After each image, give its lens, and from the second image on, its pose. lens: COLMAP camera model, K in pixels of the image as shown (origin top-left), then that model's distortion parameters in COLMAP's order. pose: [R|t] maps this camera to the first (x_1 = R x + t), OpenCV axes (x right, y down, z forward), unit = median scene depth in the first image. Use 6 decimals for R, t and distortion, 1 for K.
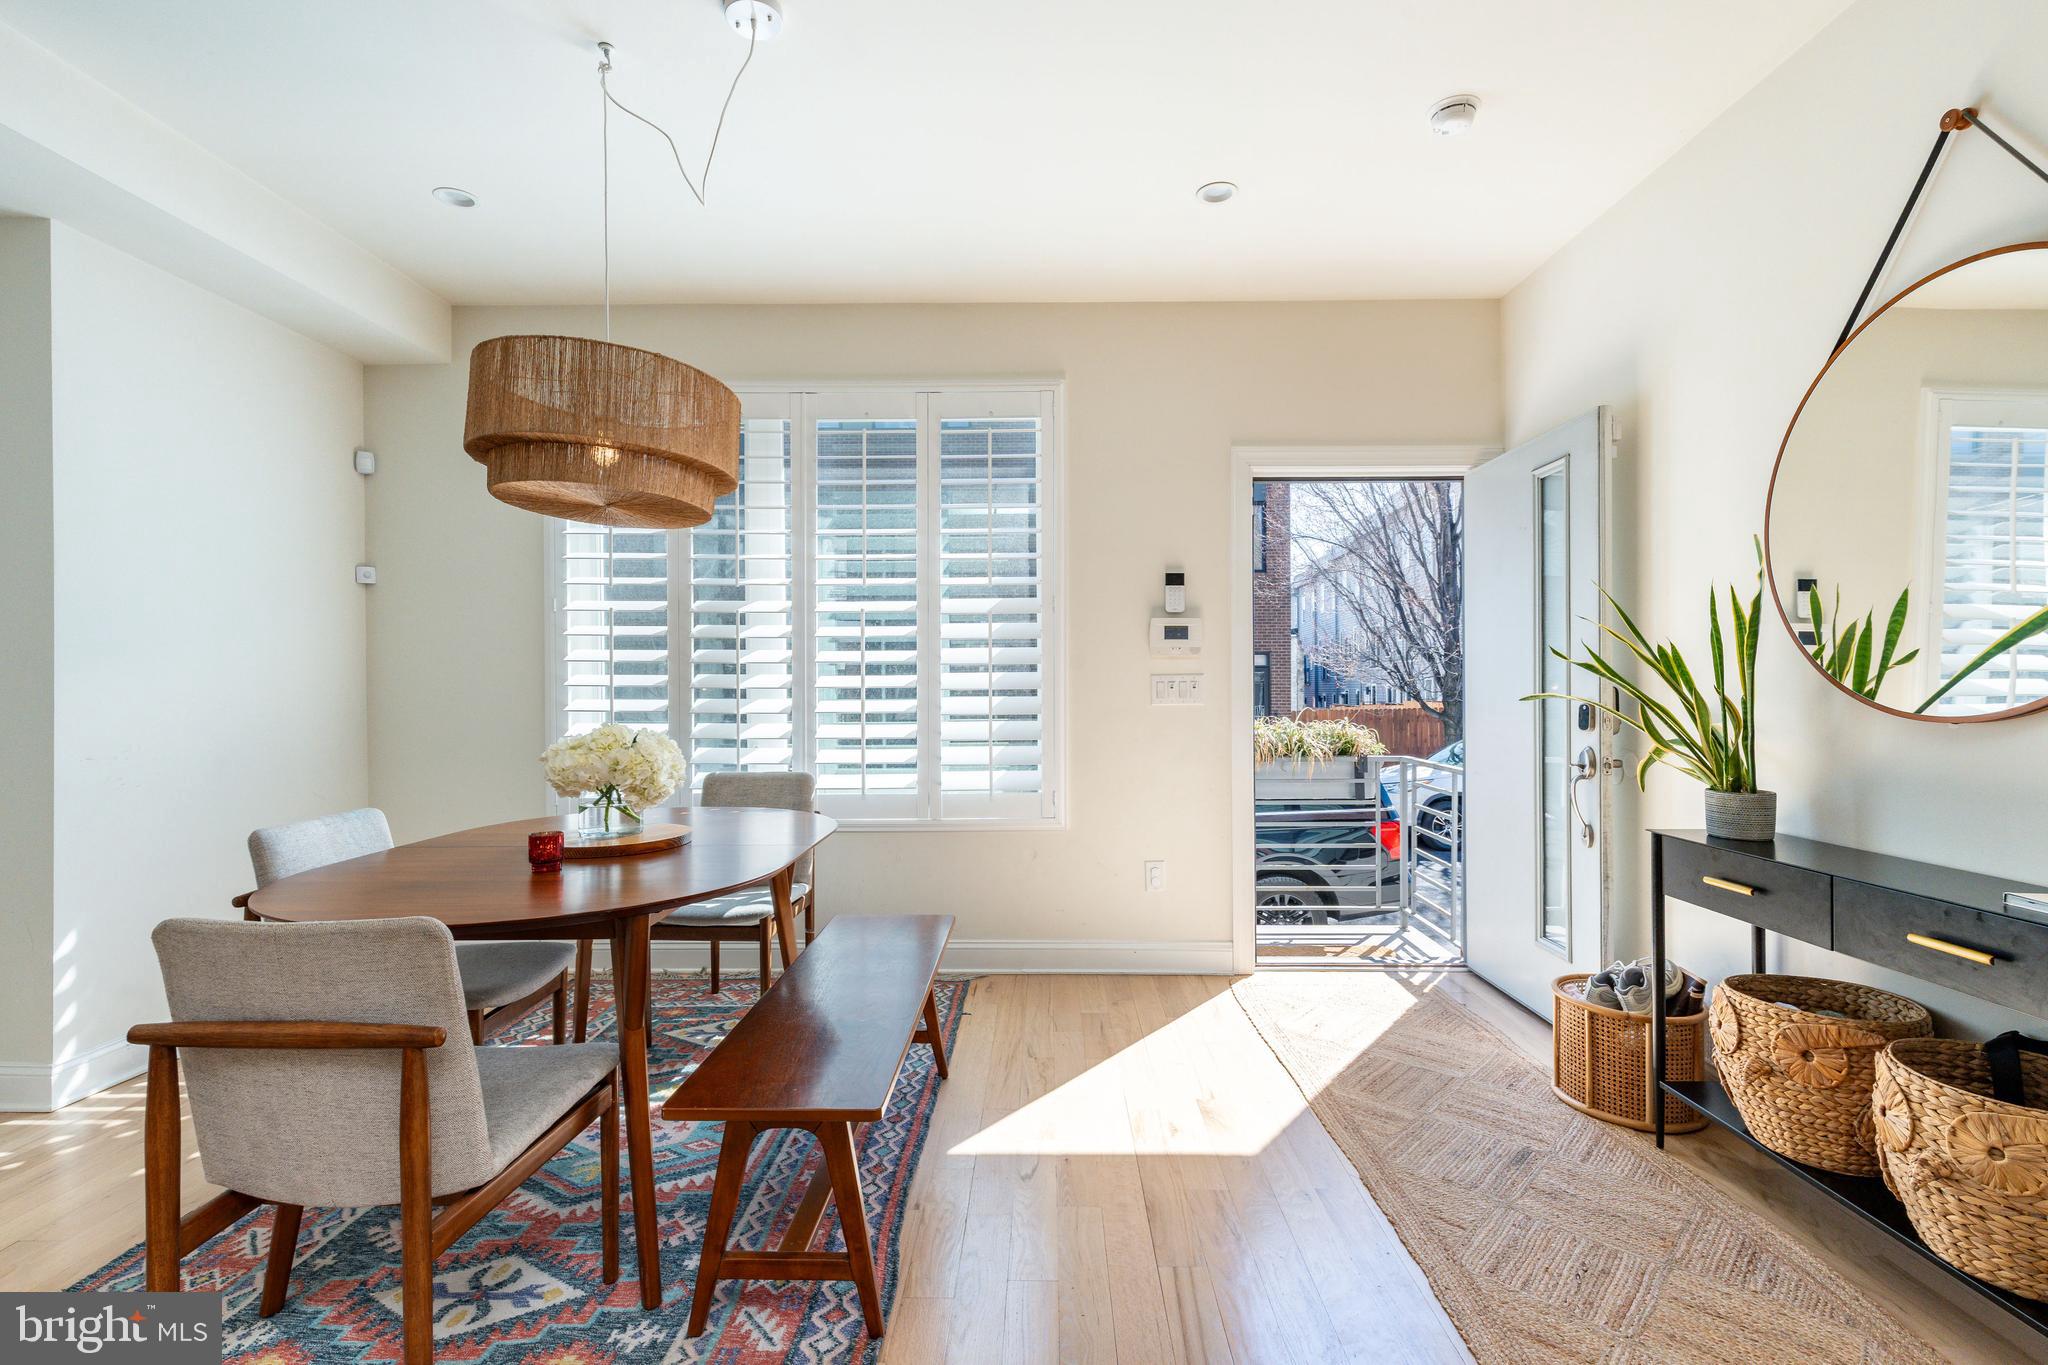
lens RADIAL K [[935.7, 0, 1047.7], [0, 935.7, 680.7], [0, 0, 1]] dist [0.000271, -0.000400]
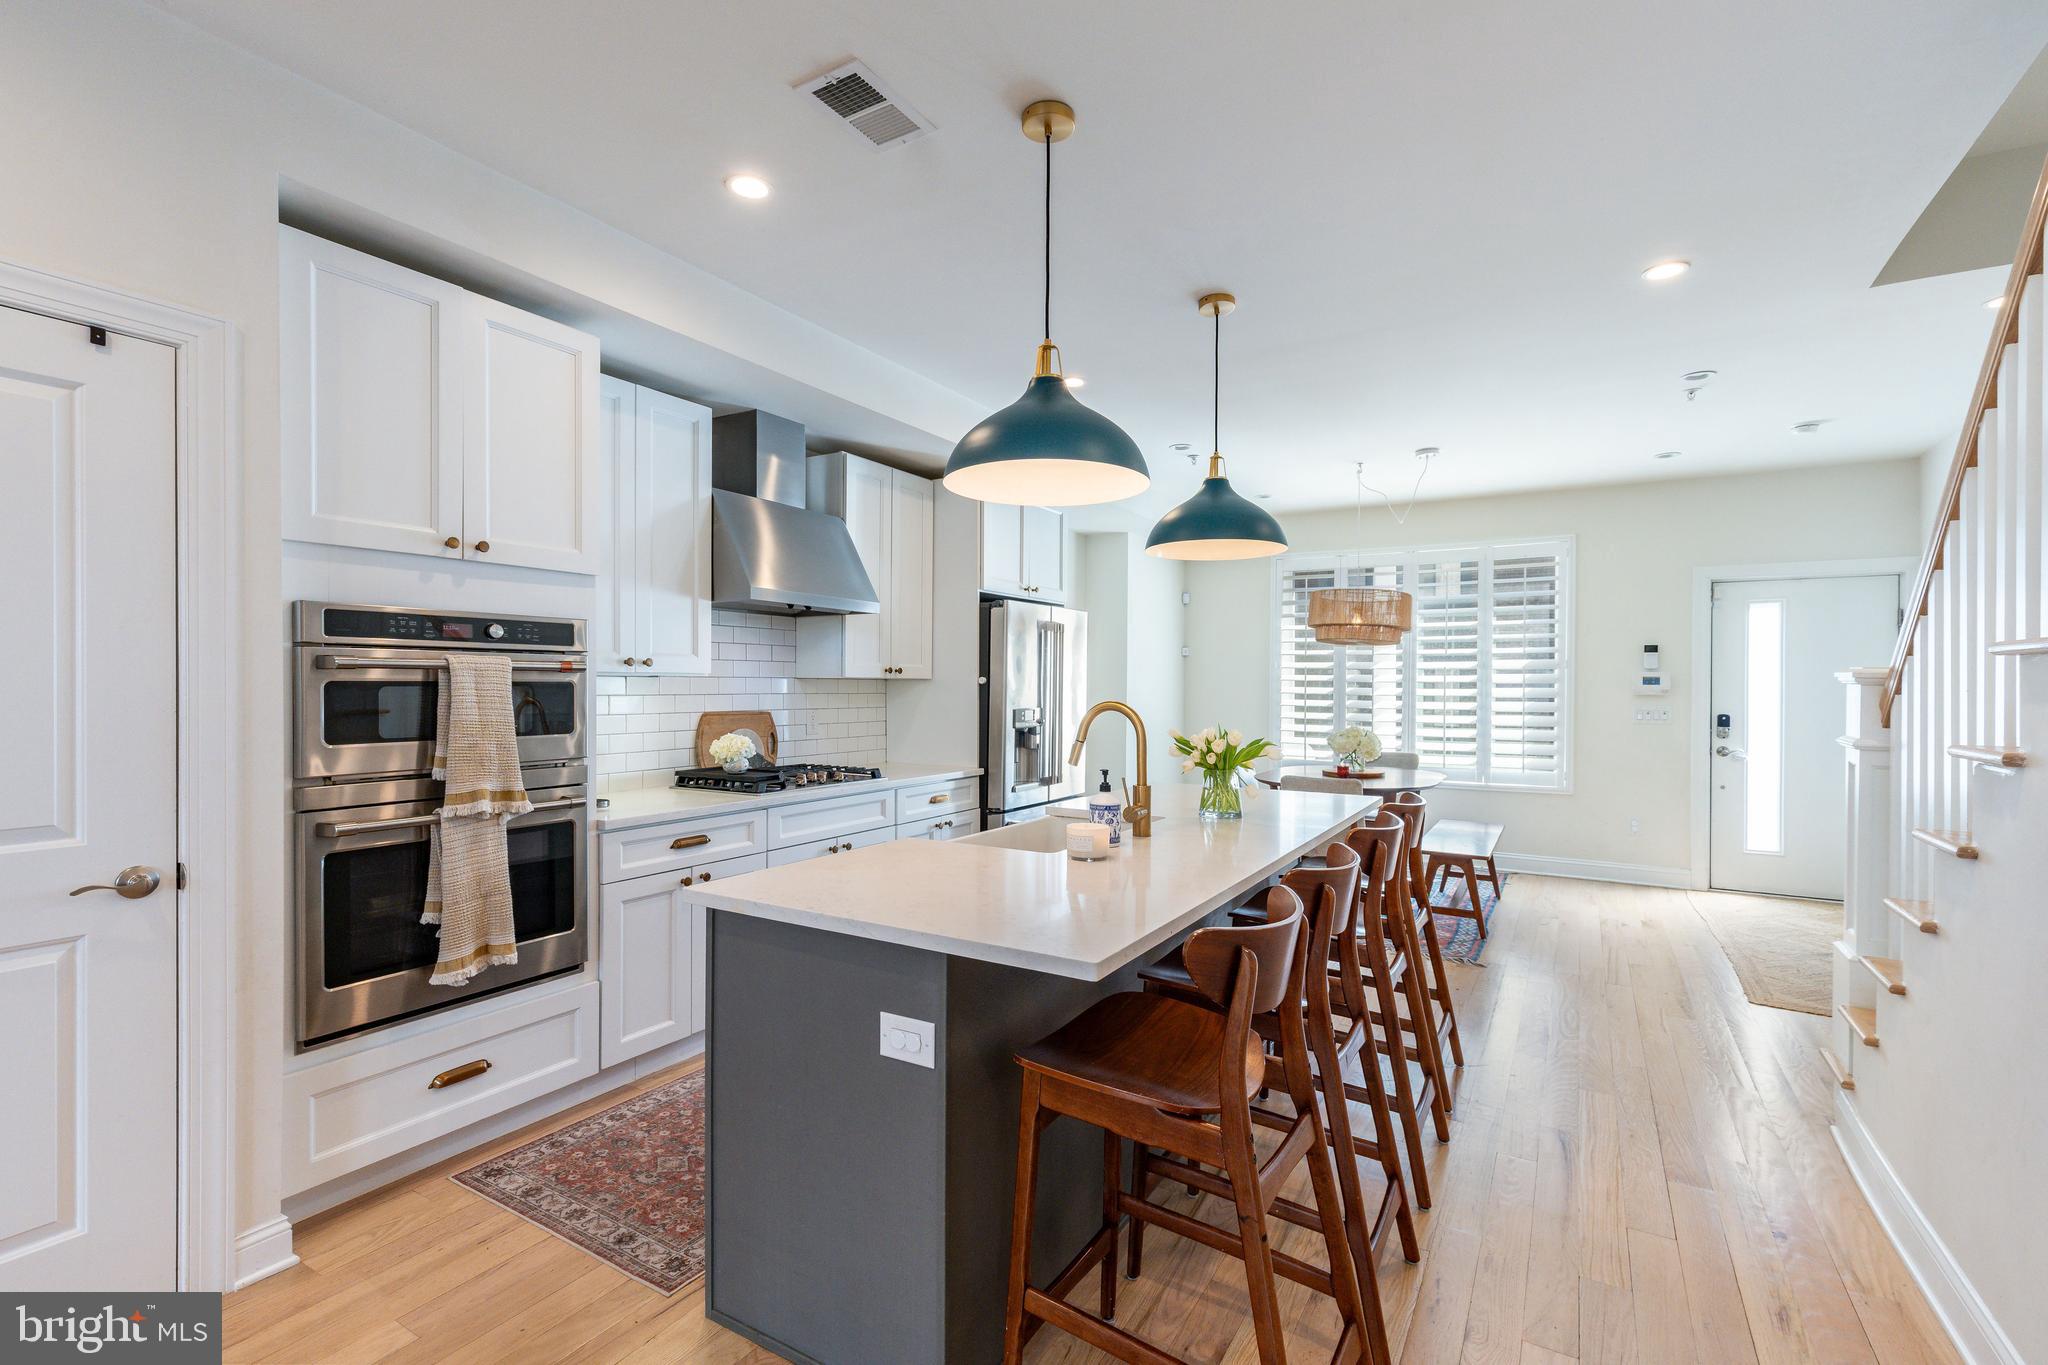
lens RADIAL K [[916.9, 0, 1022.0], [0, 916.9, 689.6], [0, 0, 1]] dist [0.002177, 0.000050]
pose [[0.856879, 0.008165, -0.515452, 0.032155], [-0.002438, 0.999928, 0.011786, -0.082411], [0.515511, -0.008843, 0.856837, -1.576722]]
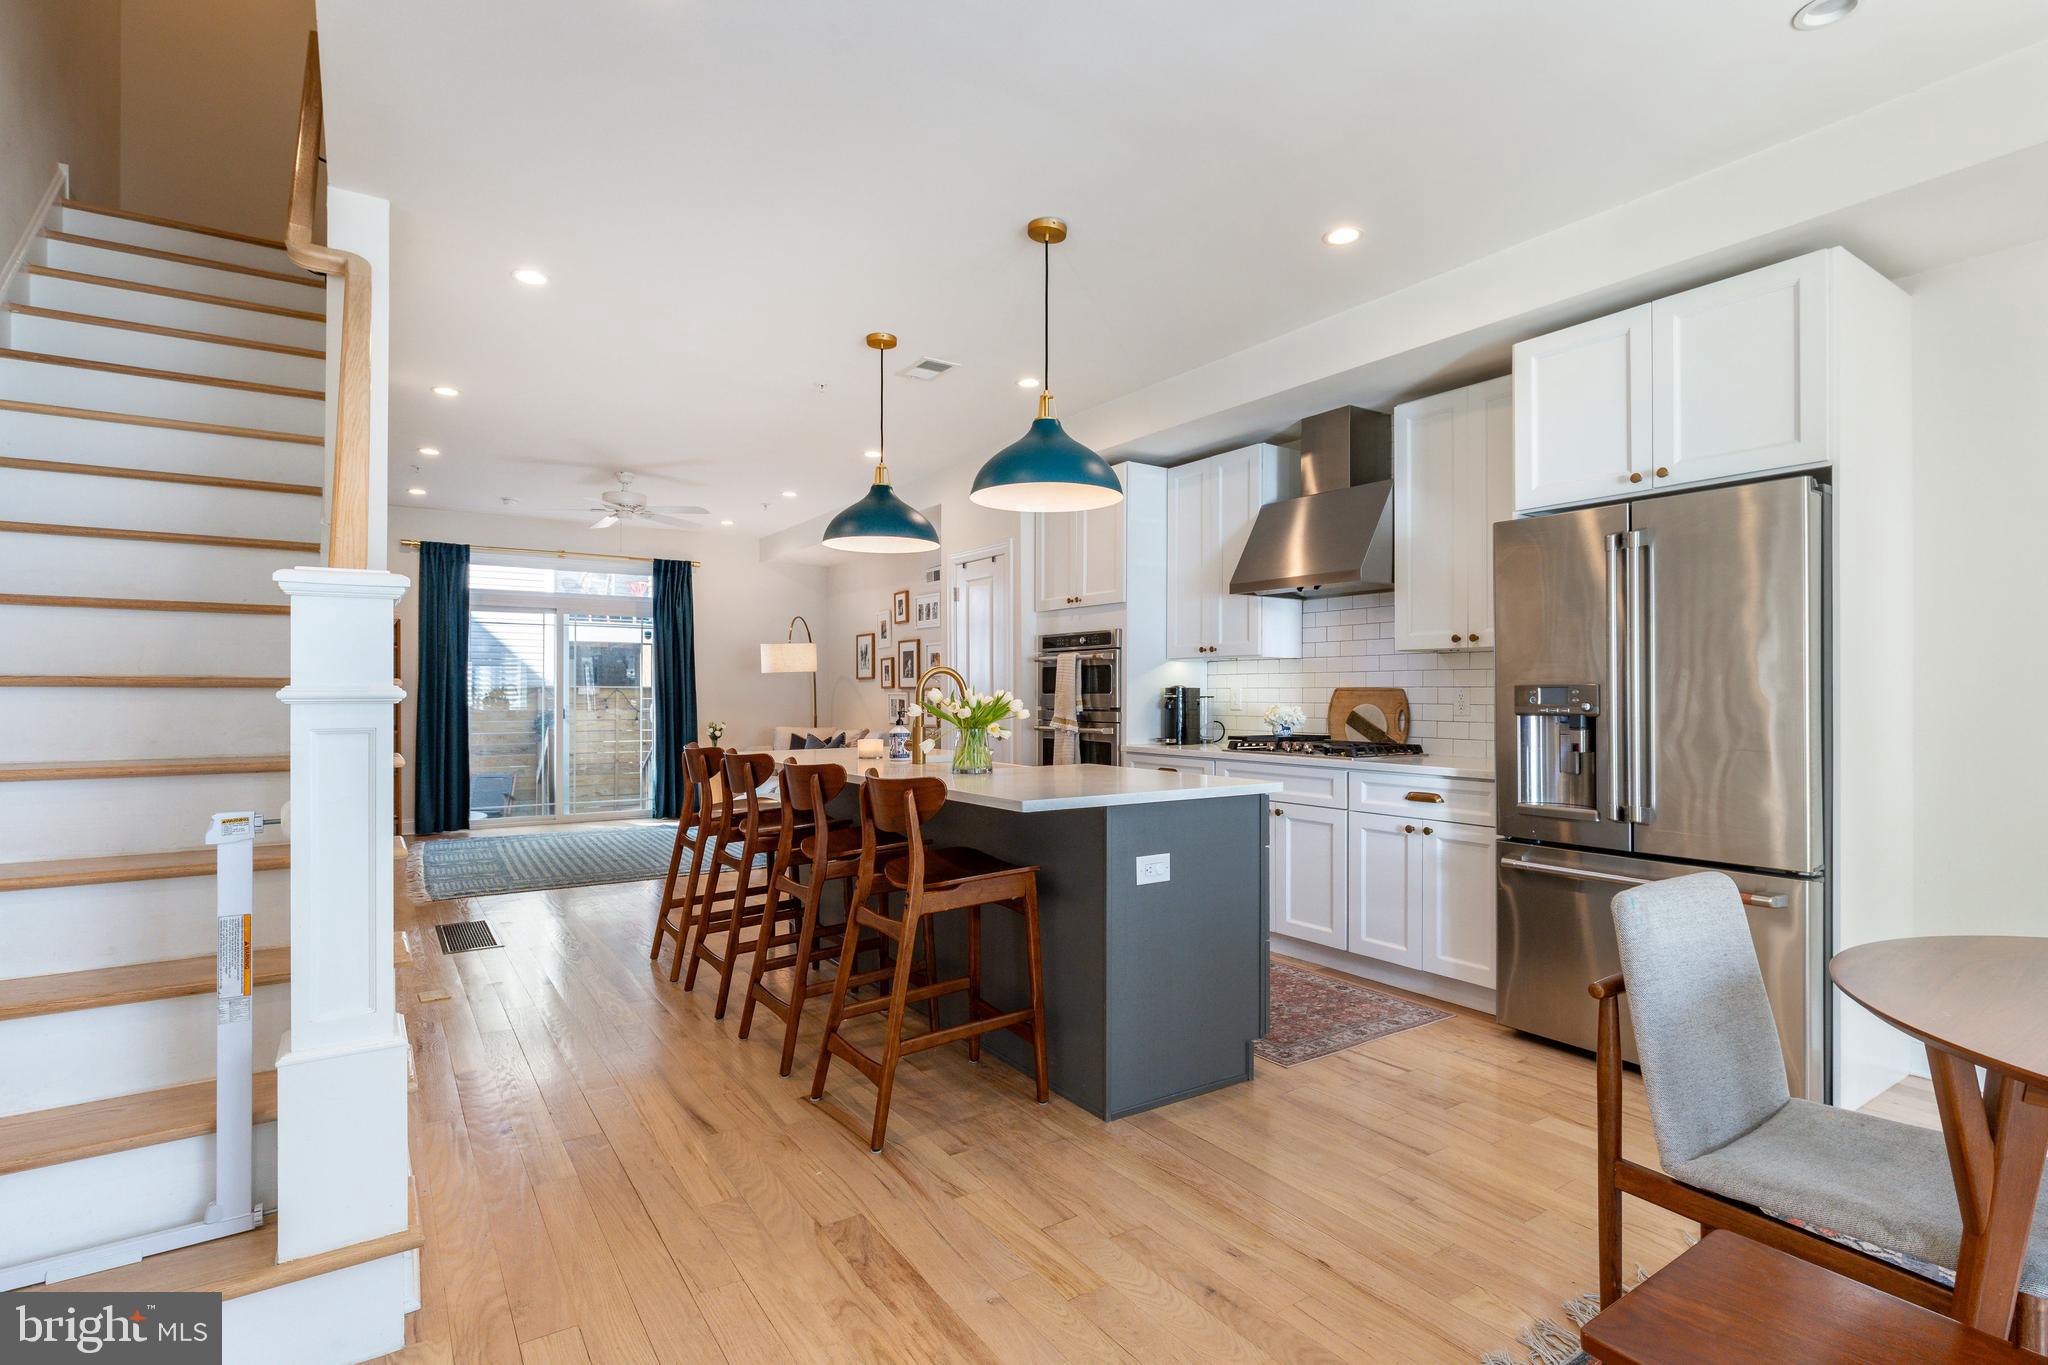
lens RADIAL K [[982.7, 0, 1024.0], [0, 982.7, 682.5], [0, 0, 1]] dist [0.027562, 0.000030]
pose [[-0.828230, -0.003539, -0.560376, 0.358533], [0.005214, 0.999888, -0.014022, -0.004899], [0.560363, -0.014535, -0.828119, 0.891908]]
